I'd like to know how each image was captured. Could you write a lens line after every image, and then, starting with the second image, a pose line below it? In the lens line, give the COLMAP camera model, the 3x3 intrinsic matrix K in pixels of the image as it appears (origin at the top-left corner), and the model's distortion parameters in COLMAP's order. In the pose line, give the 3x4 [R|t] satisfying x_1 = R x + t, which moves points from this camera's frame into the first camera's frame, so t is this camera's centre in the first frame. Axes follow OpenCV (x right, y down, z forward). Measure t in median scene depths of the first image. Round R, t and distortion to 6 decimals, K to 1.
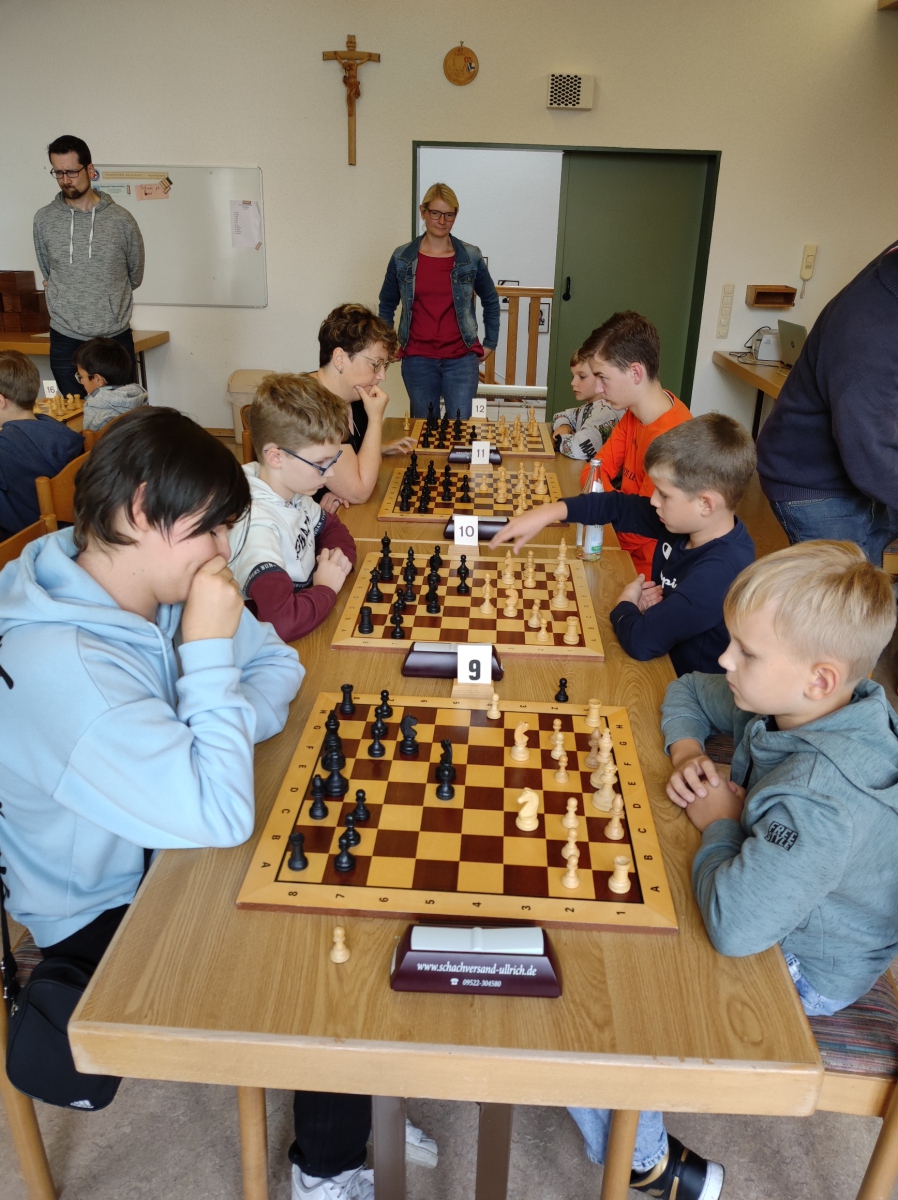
lens RADIAL K [[885.8, 0, 410.6], [0, 885.8, 542.3], [0, 0, 1]] dist [-0.040000, -0.003918]
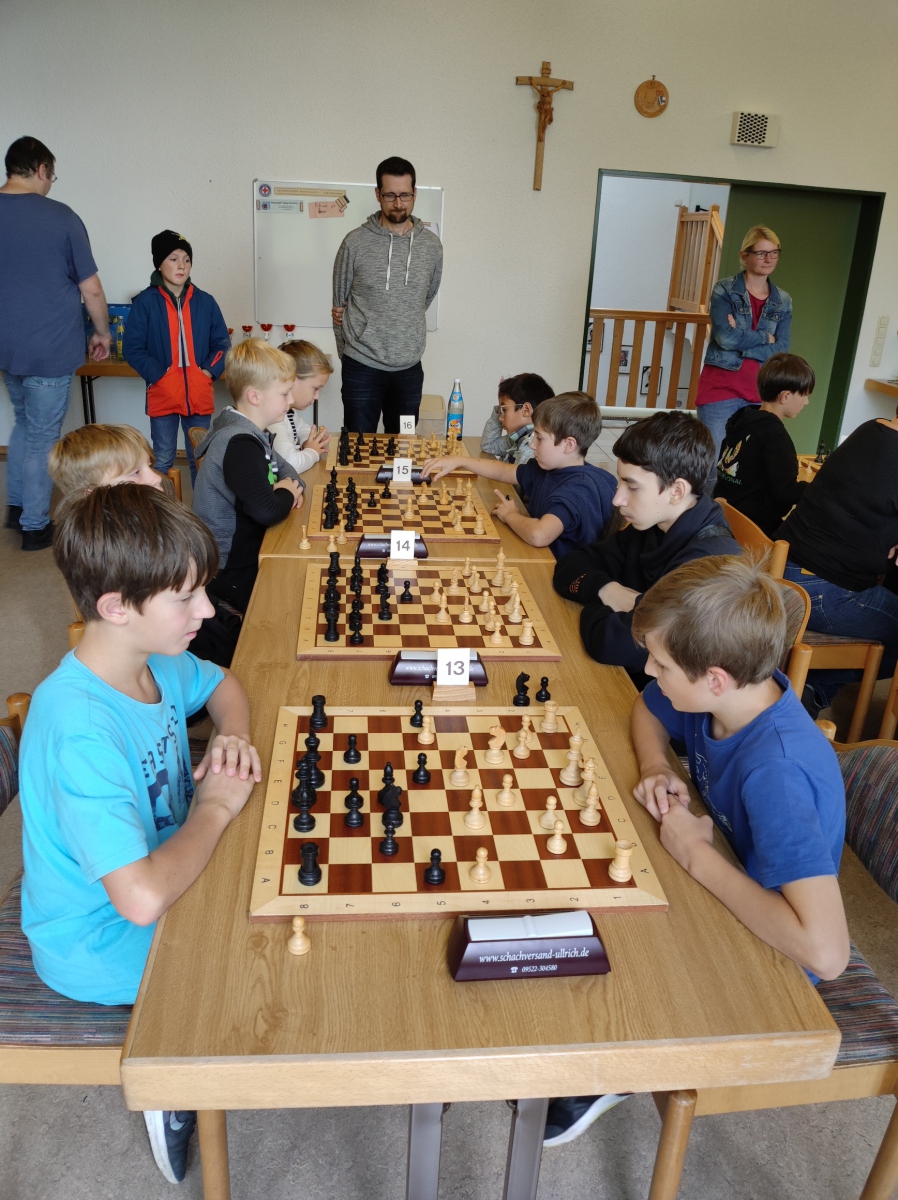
lens RADIAL K [[885.6, 0, 429.8], [0, 885.6, 595.3], [0, 0, 1]] dist [-0.043843, -0.003721]
pose [[0.987529, -0.042584, 0.151569, -0.191263], [0.034617, 0.997896, 0.054822, -0.009974], [-0.153585, -0.048891, 0.986925, -0.005398]]
